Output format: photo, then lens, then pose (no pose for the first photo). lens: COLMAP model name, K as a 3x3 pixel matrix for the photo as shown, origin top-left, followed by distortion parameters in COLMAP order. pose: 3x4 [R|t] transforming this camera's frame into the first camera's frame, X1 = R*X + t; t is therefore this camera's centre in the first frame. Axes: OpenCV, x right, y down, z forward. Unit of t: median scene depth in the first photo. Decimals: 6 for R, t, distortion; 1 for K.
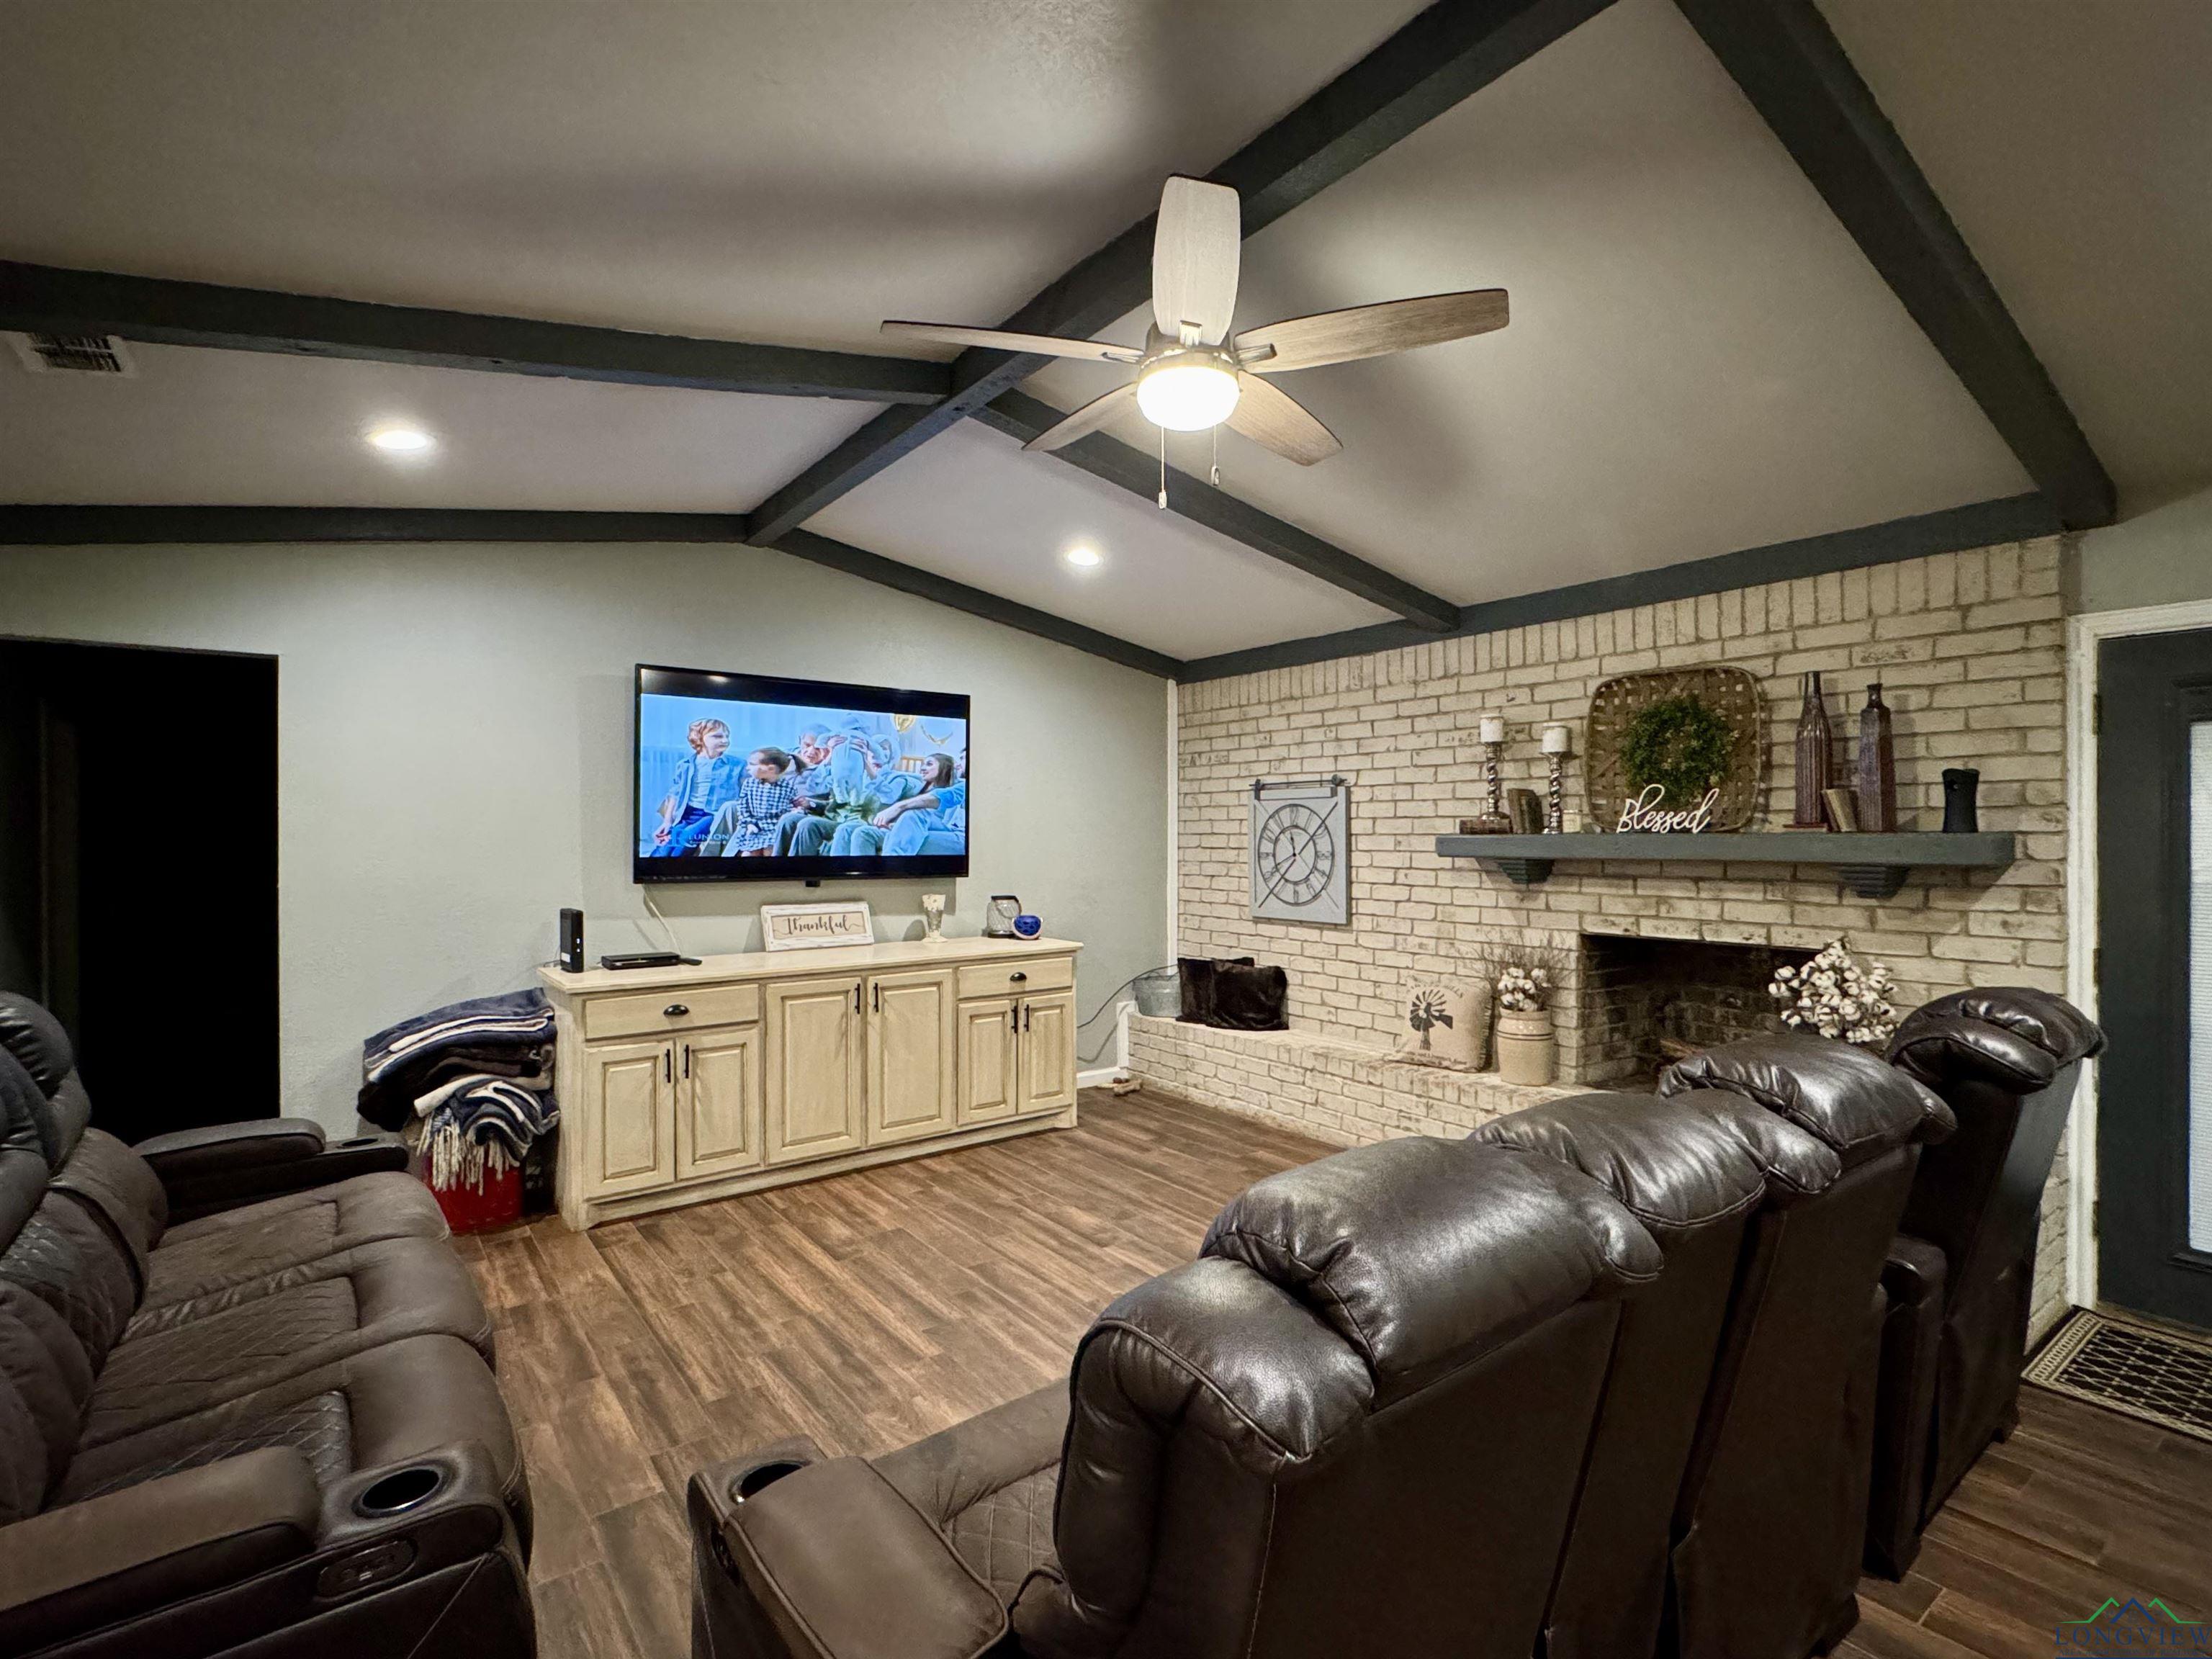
lens RADIAL K [[1054.5, 0, 1106.0], [0, 1054.5, 829.5], [0, 0, 1]] dist [-0.001655, -0.000253]
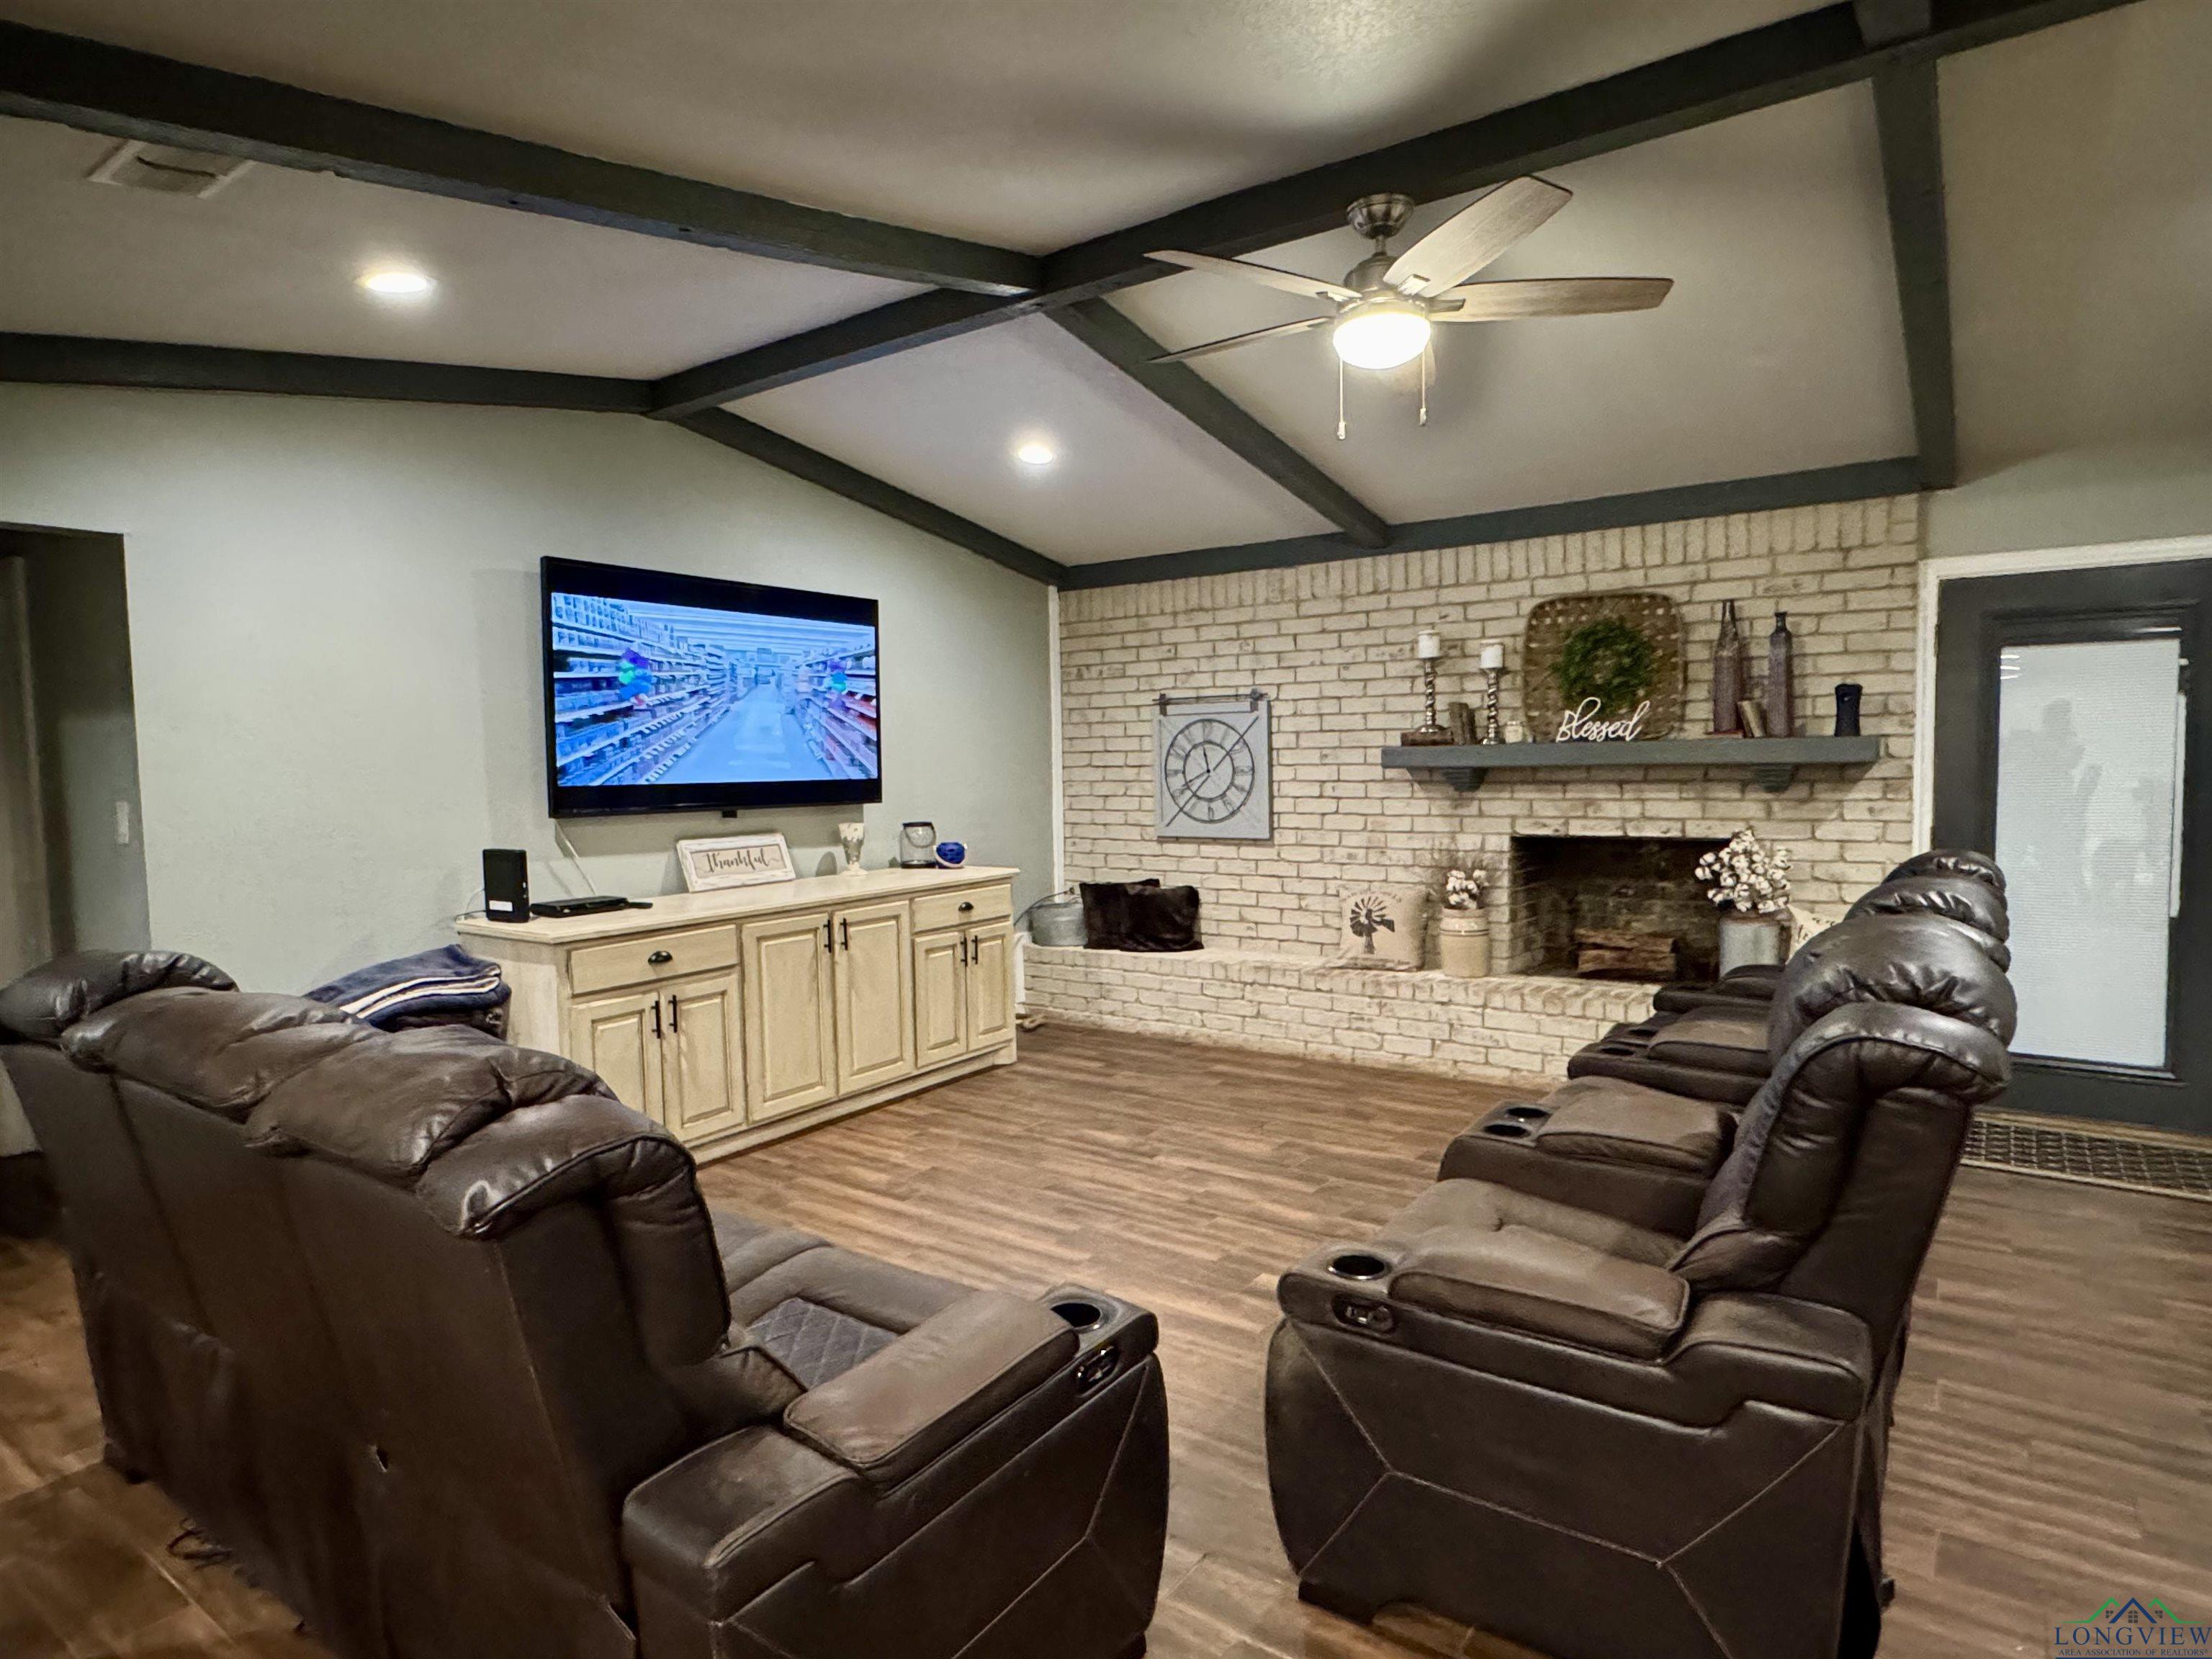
lens RADIAL K [[1234.3, 0, 1106.0], [0, 1234.3, 829.5], [0, 0, 1]] dist [-0.004484, 0.000029]
pose [[0.953310, -0.034592, 0.300006, -0.319659], [0.016164, 0.997839, 0.063694, 0.004427], [-0.301561, -0.055871, 0.951808, -0.080017]]
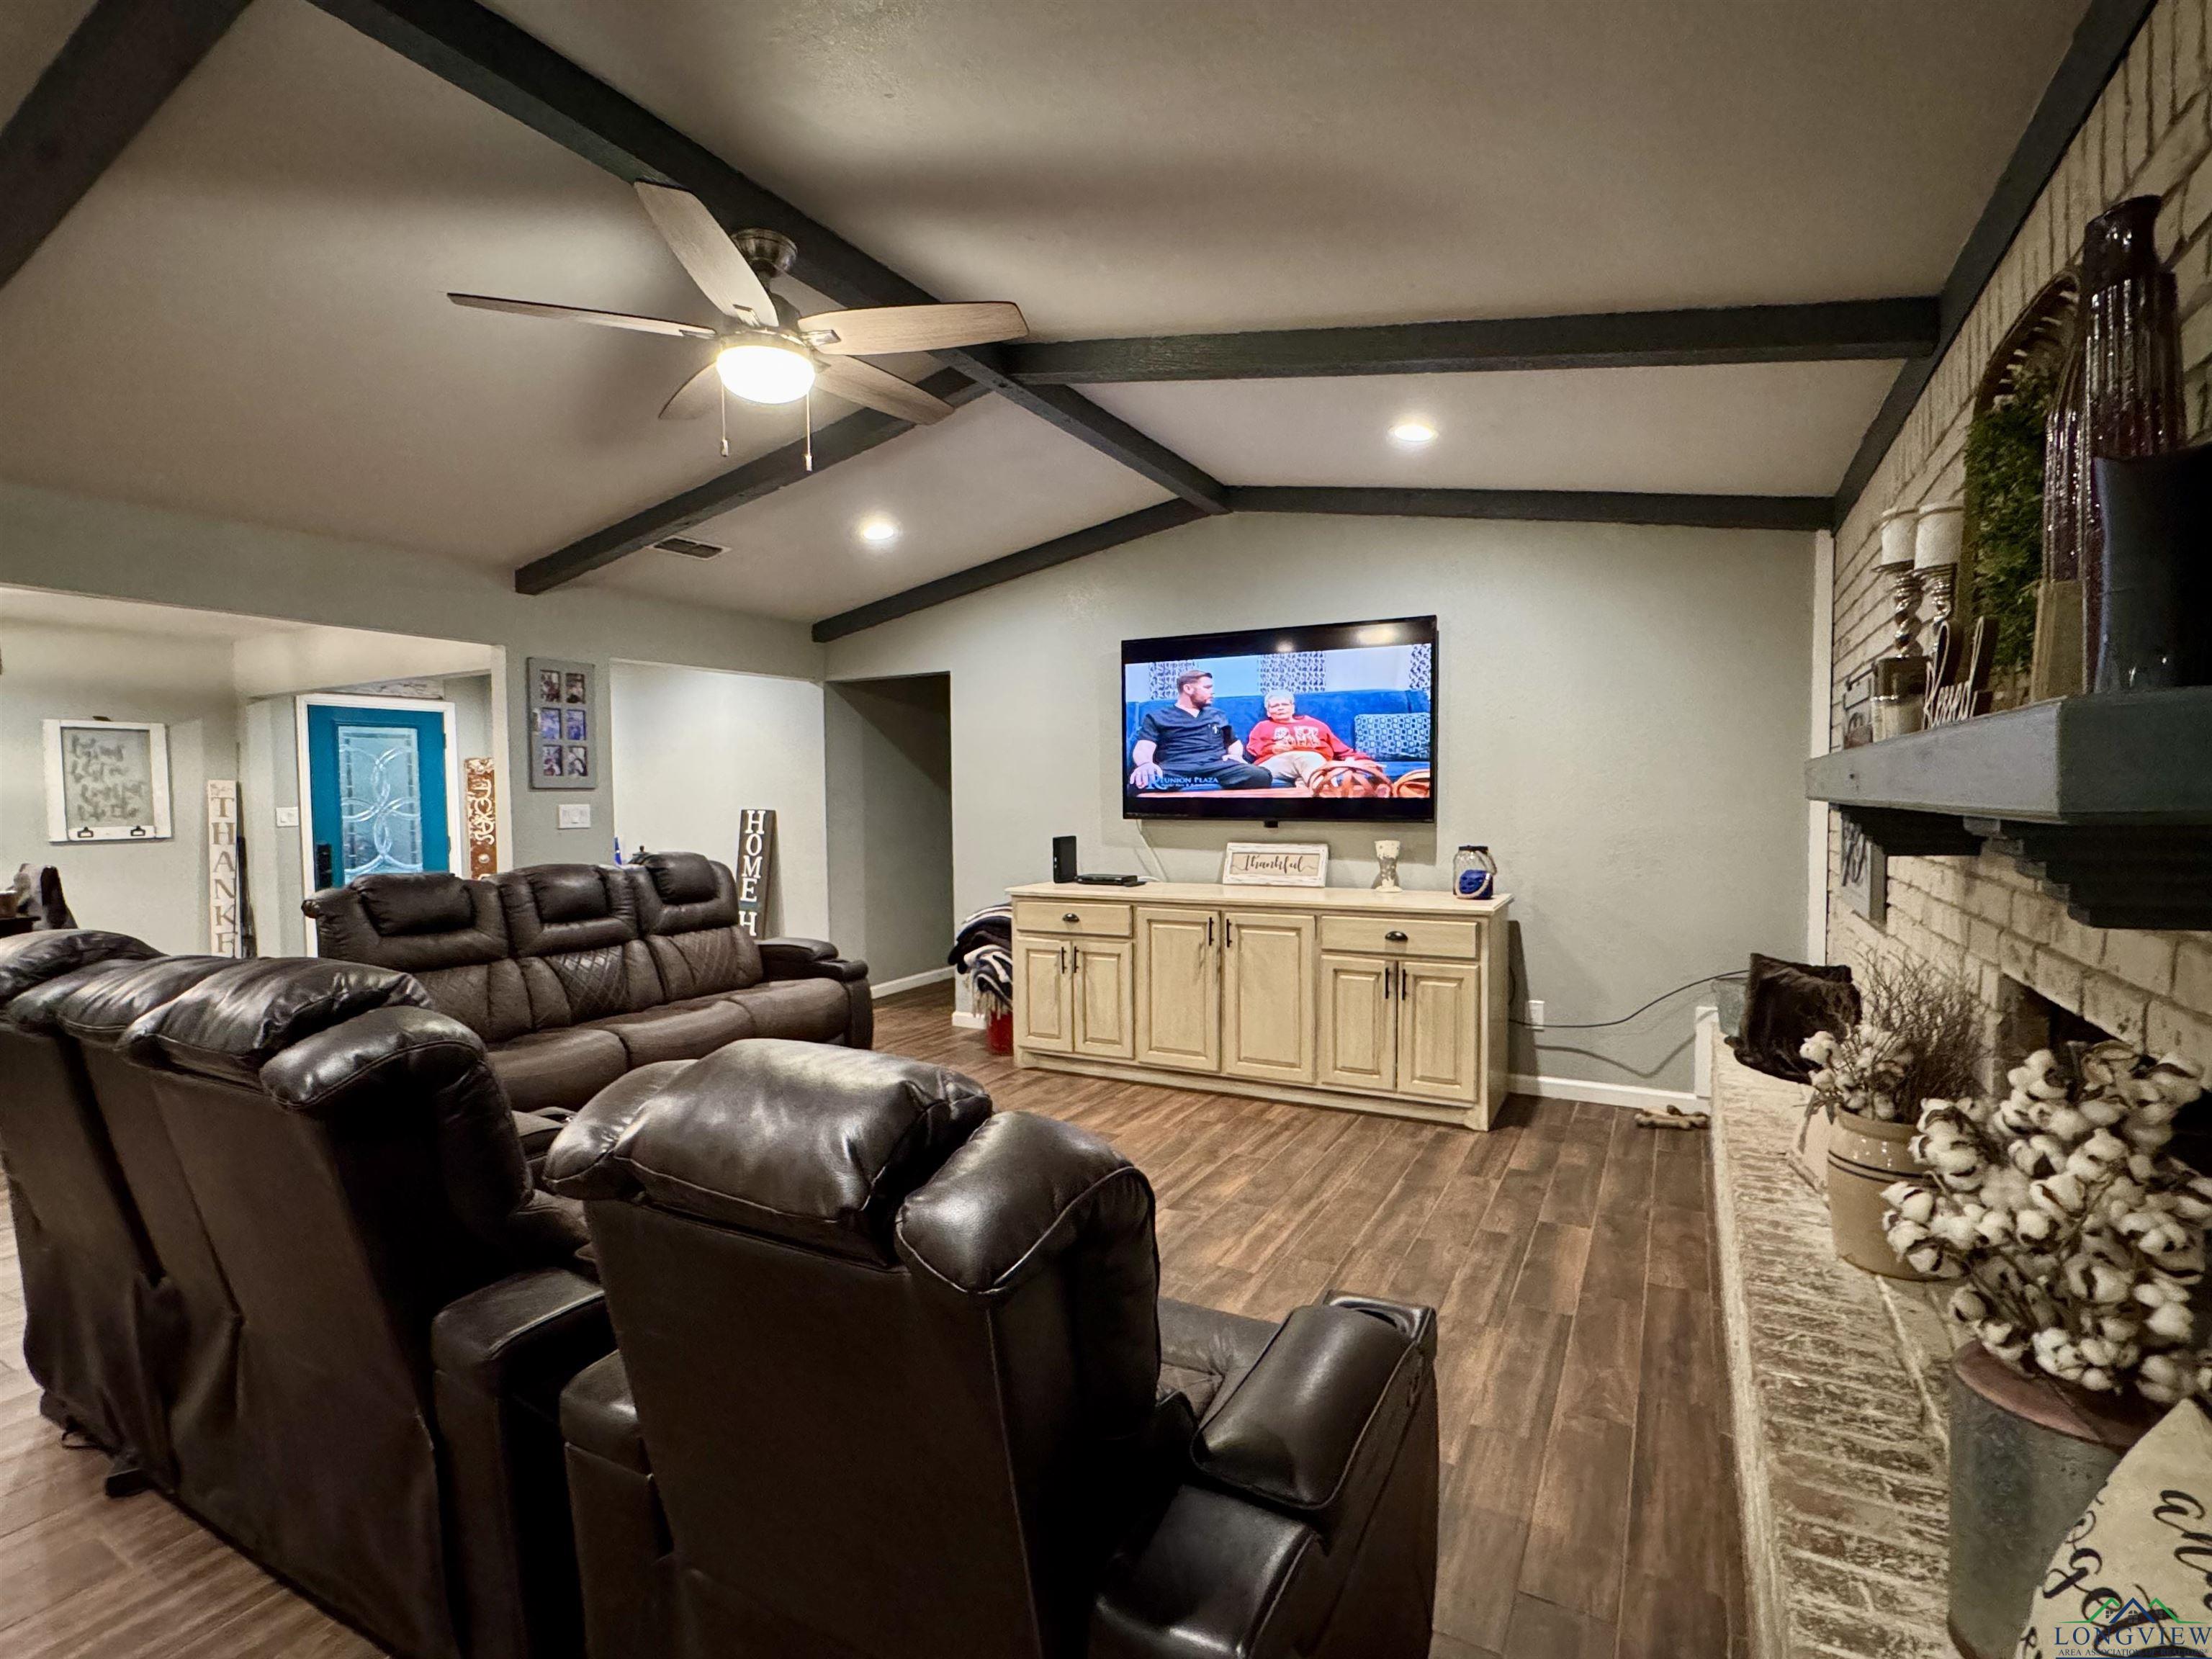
lens RADIAL K [[1054.5, 0, 1106.0], [0, 1054.5, 829.5], [0, 0, 1]] dist [-0.001655, -0.000253]
pose [[0.410920, 0.028569, -0.911224, 0.675889], [0.012383, 0.999242, 0.036913, 0.017607], [0.911587, -0.026452, 0.410254, 0.467611]]
